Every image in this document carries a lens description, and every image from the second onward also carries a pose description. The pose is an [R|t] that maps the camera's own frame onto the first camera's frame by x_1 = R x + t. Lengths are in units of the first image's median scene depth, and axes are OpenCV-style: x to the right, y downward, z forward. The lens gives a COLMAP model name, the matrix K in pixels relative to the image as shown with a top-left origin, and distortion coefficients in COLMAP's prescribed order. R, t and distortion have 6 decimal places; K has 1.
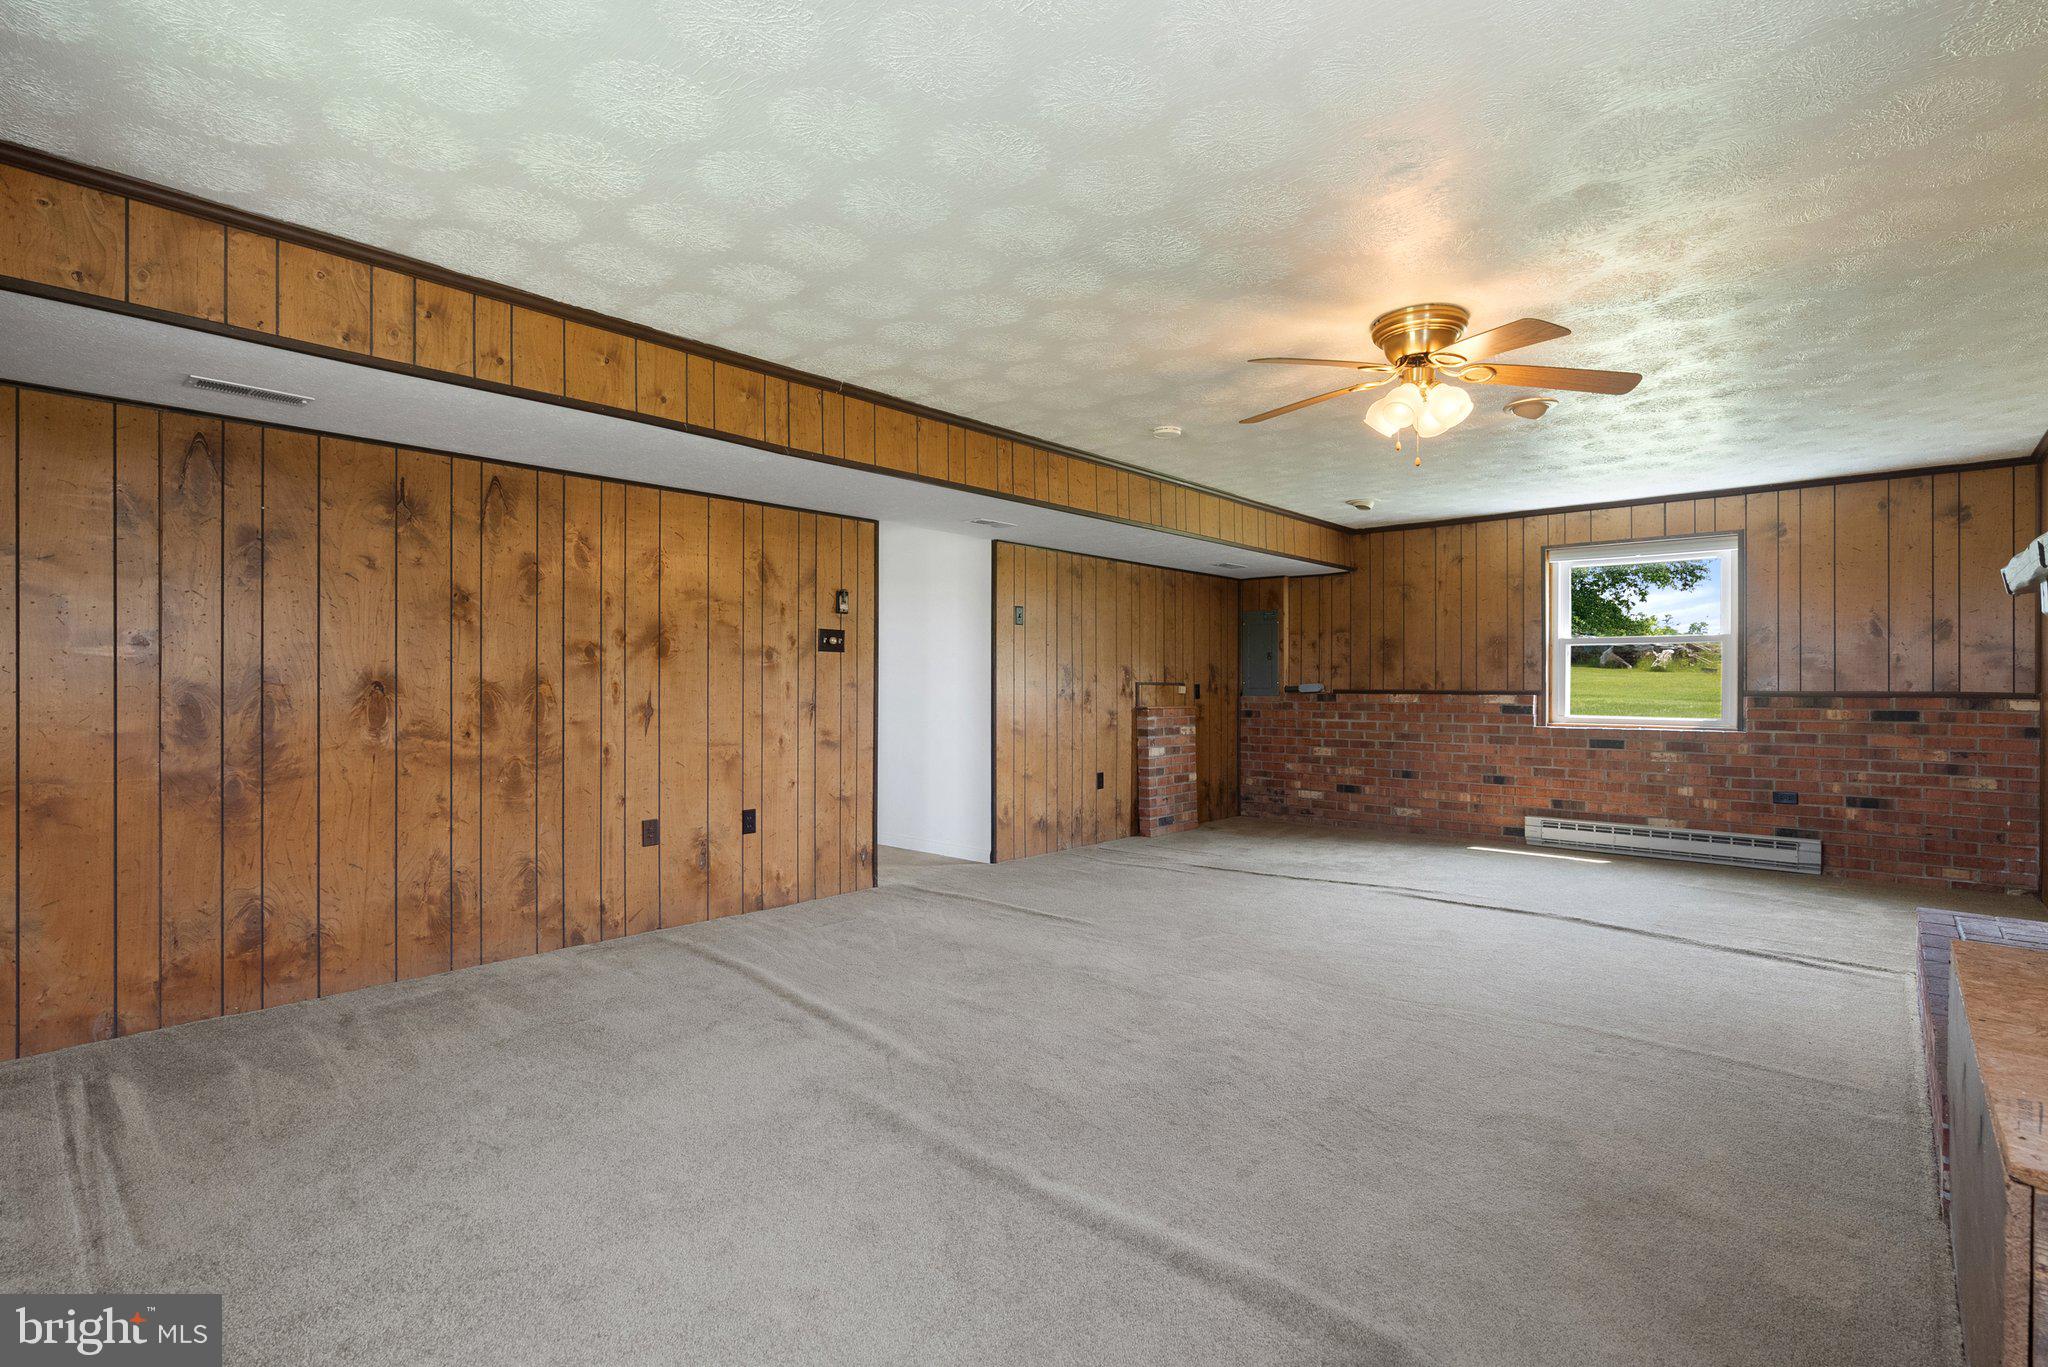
lens RADIAL K [[969.2, 0, 1024.0], [0, 969.2, 683.5], [0, 0, 1]] dist [-0.002418, 0.000590]
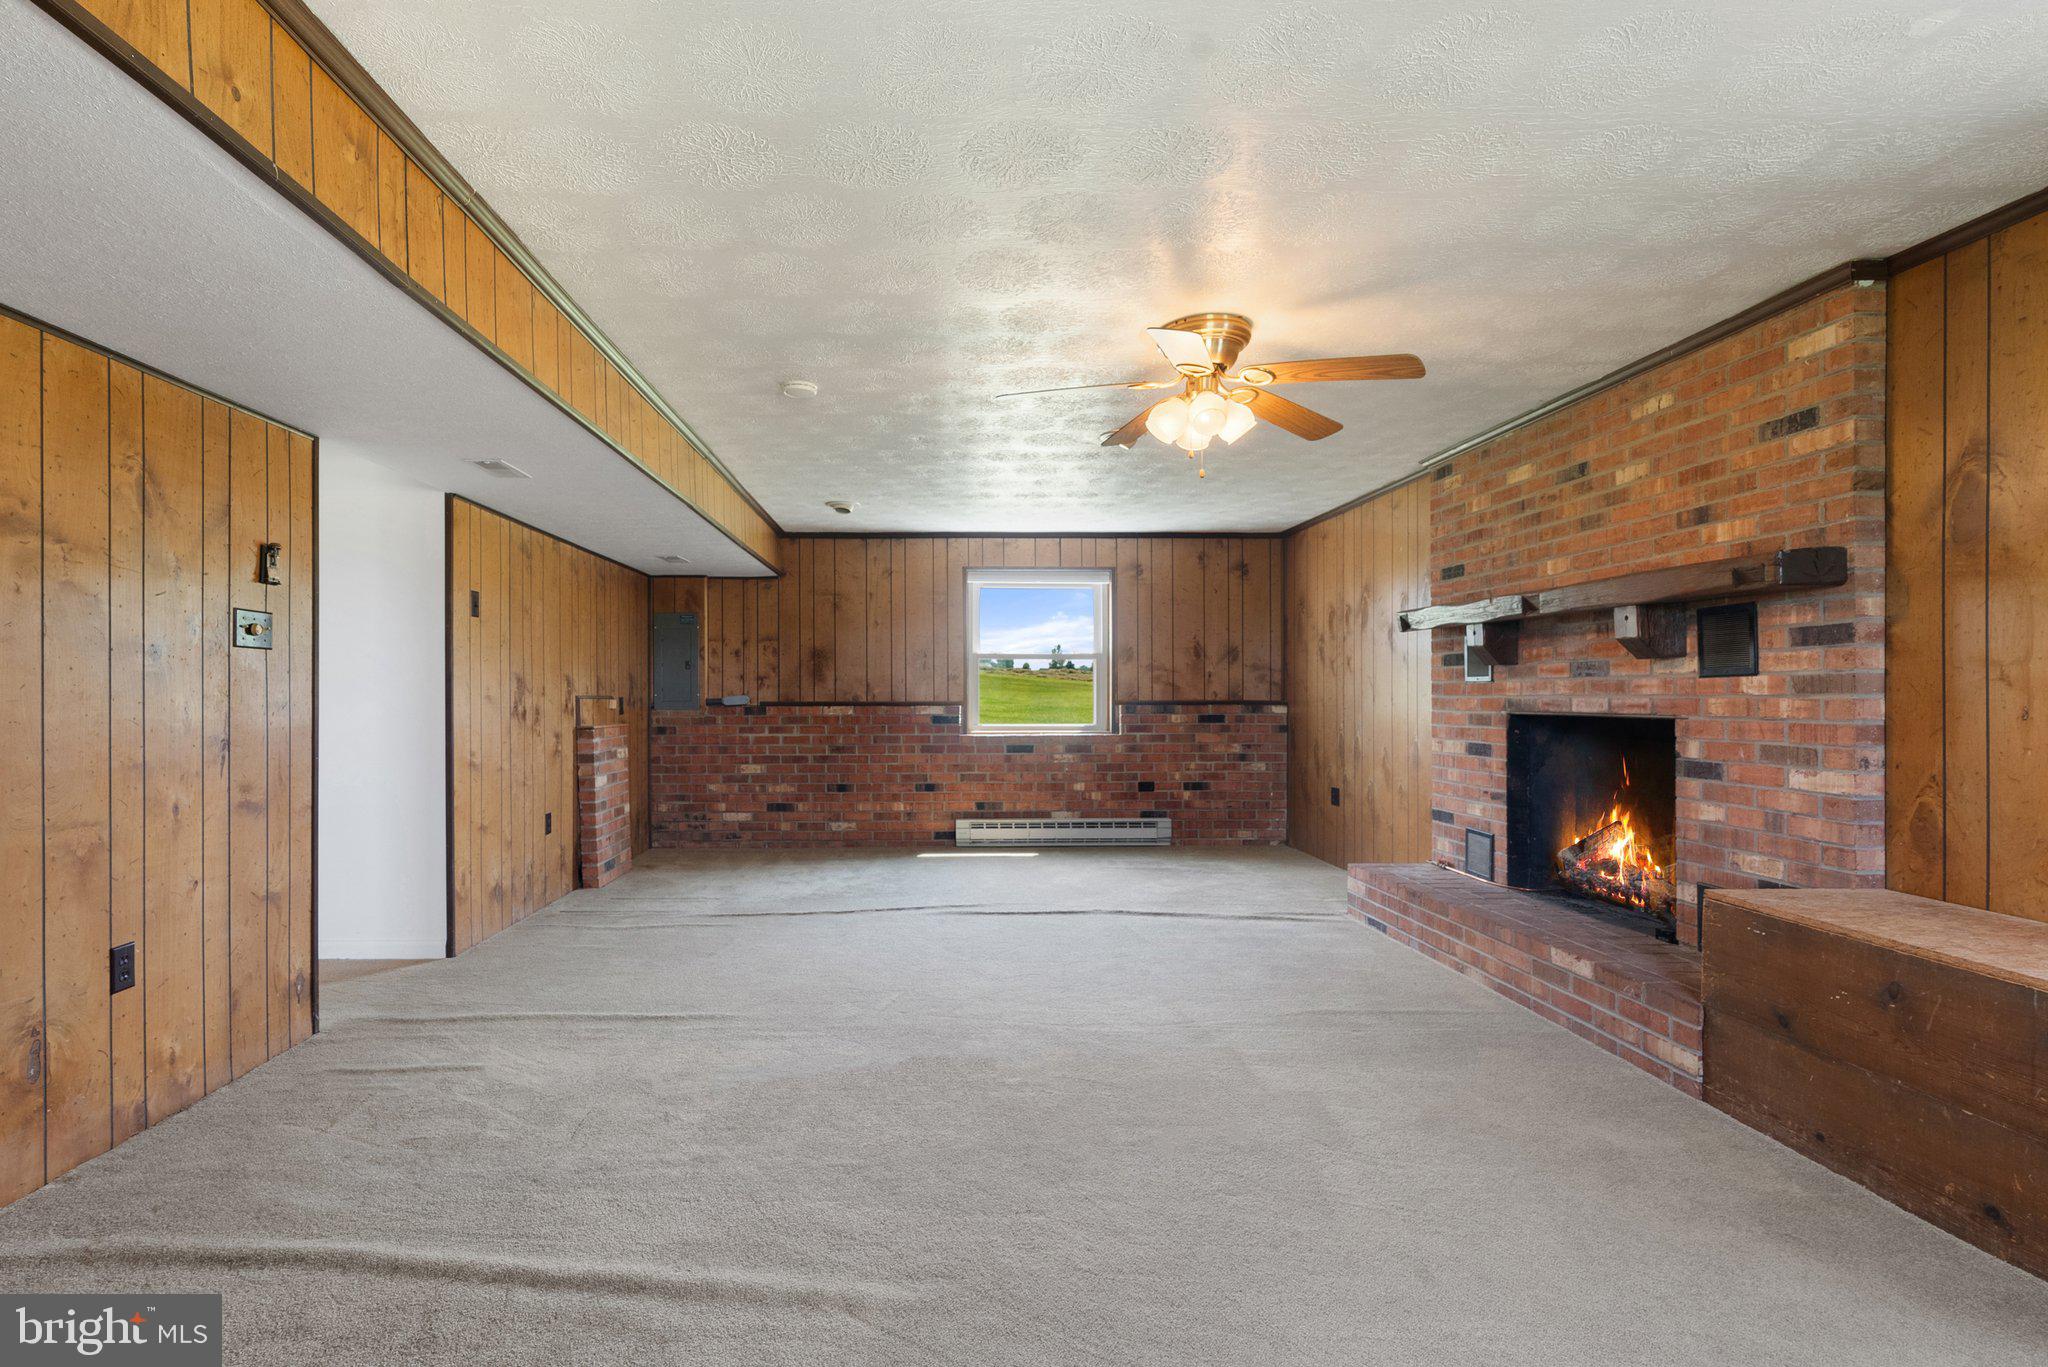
lens RADIAL K [[982.7, 0, 933.2], [0, 982.7, 696.0], [0, 0, 1]] dist [-0.014910, 0.010902]
pose [[0.732722, -0.005765, 0.680503, -0.253708], [0.002817, 0.999981, 0.005439, -0.005202], [-0.680522, -0.002069, 0.732725, 0.246734]]
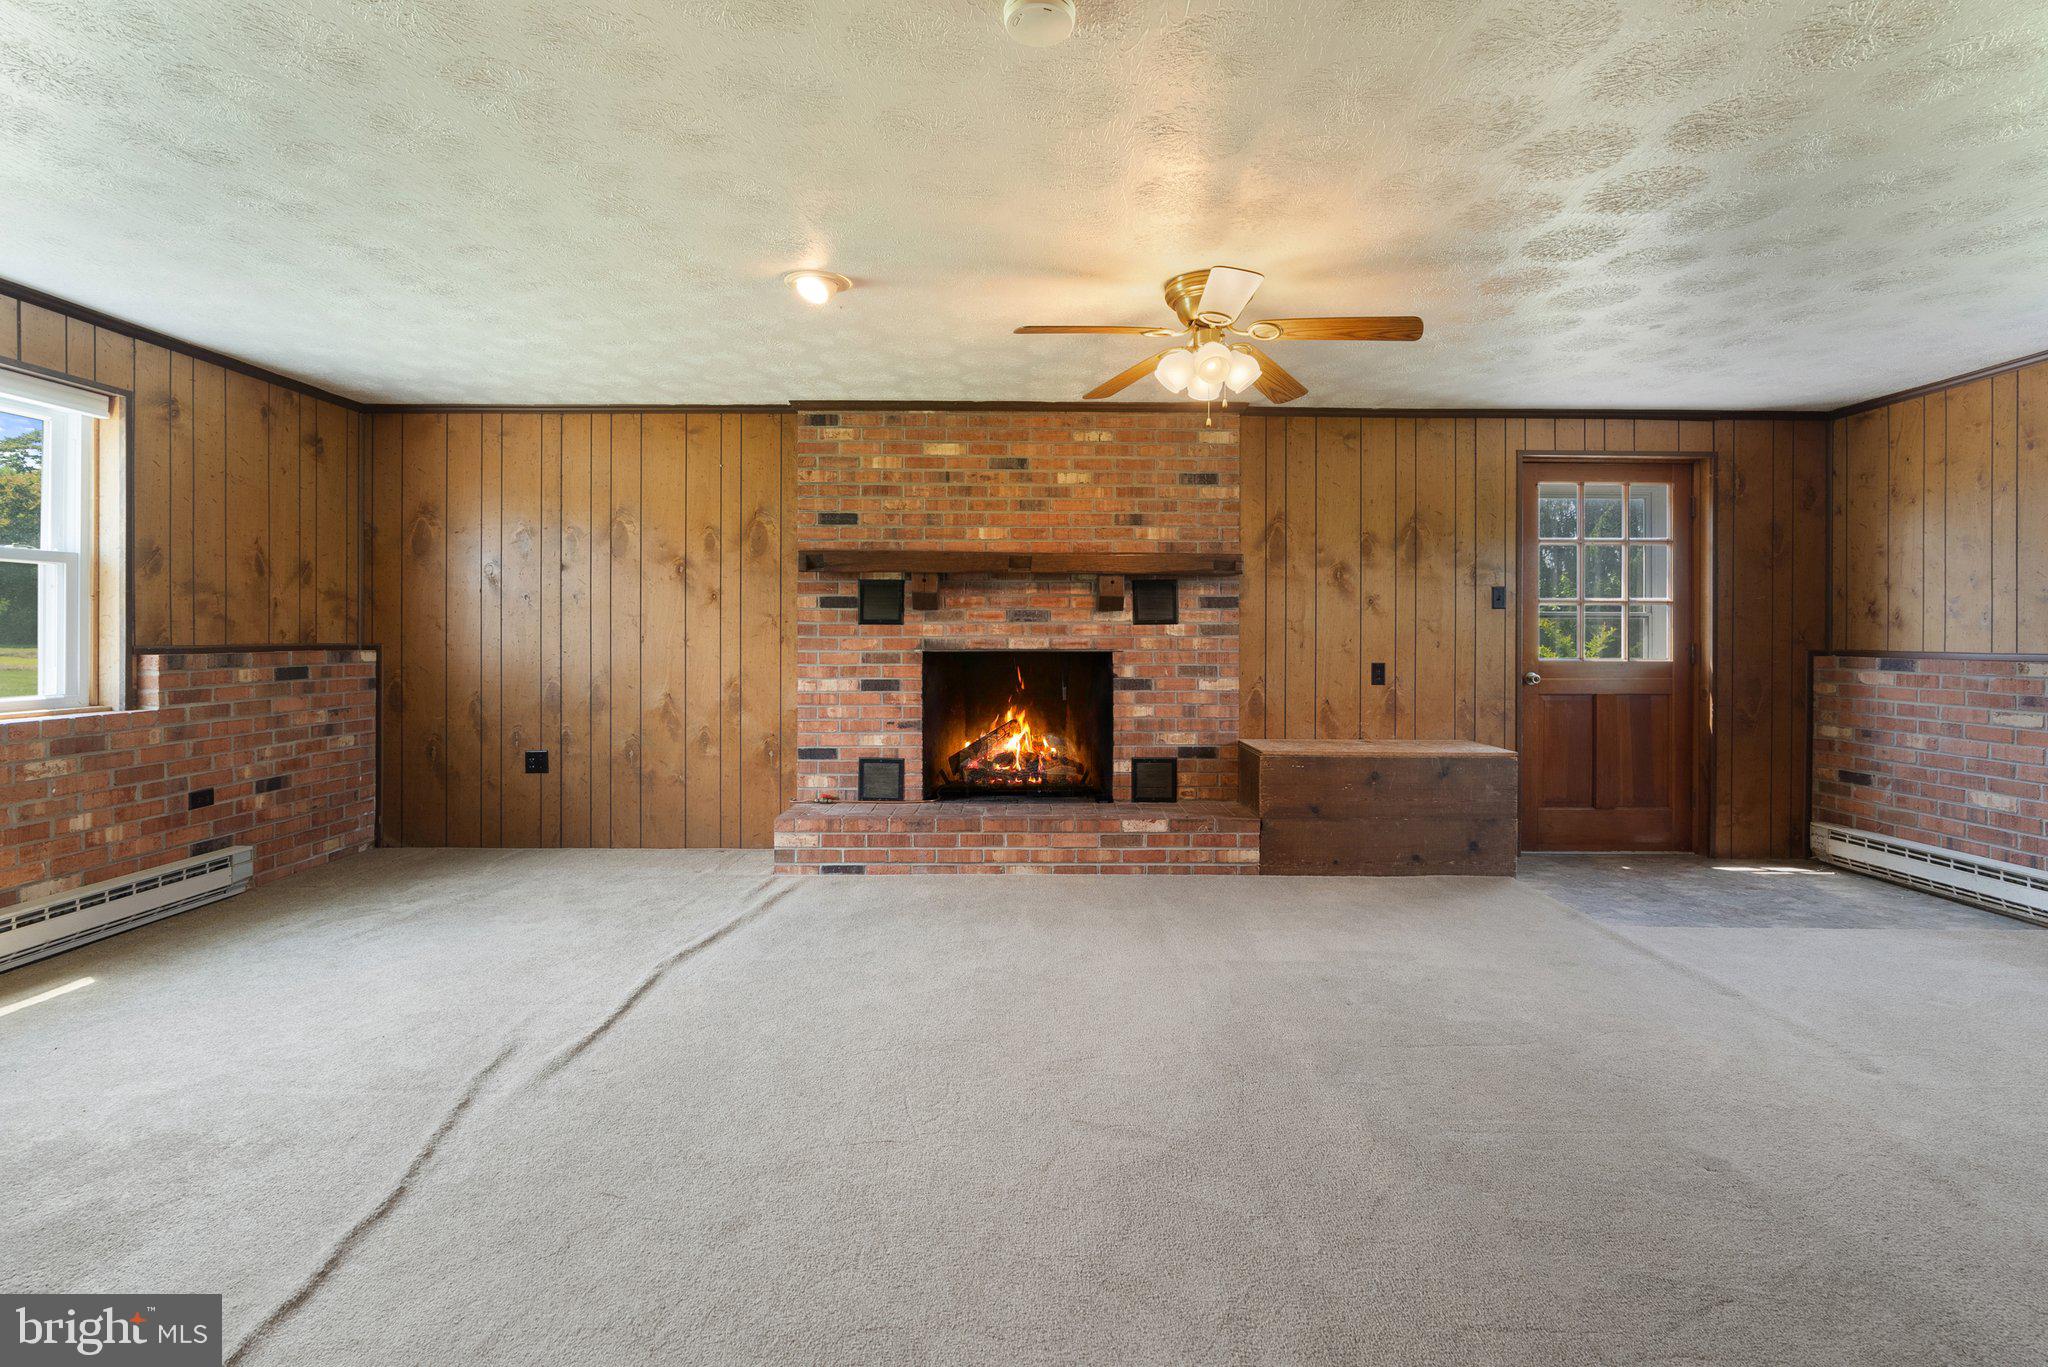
lens RADIAL K [[946.1, 0, 1039.3], [0, 946.1, 635.9], [0, 0, 1]] dist [-0.009909, 0.007542]
pose [[-0.679535, -0.006066, 0.733618, -0.113023], [-0.005012, 0.999981, 0.003626, -0.004153], [-0.733626, -0.001213, -0.679552, 0.956270]]
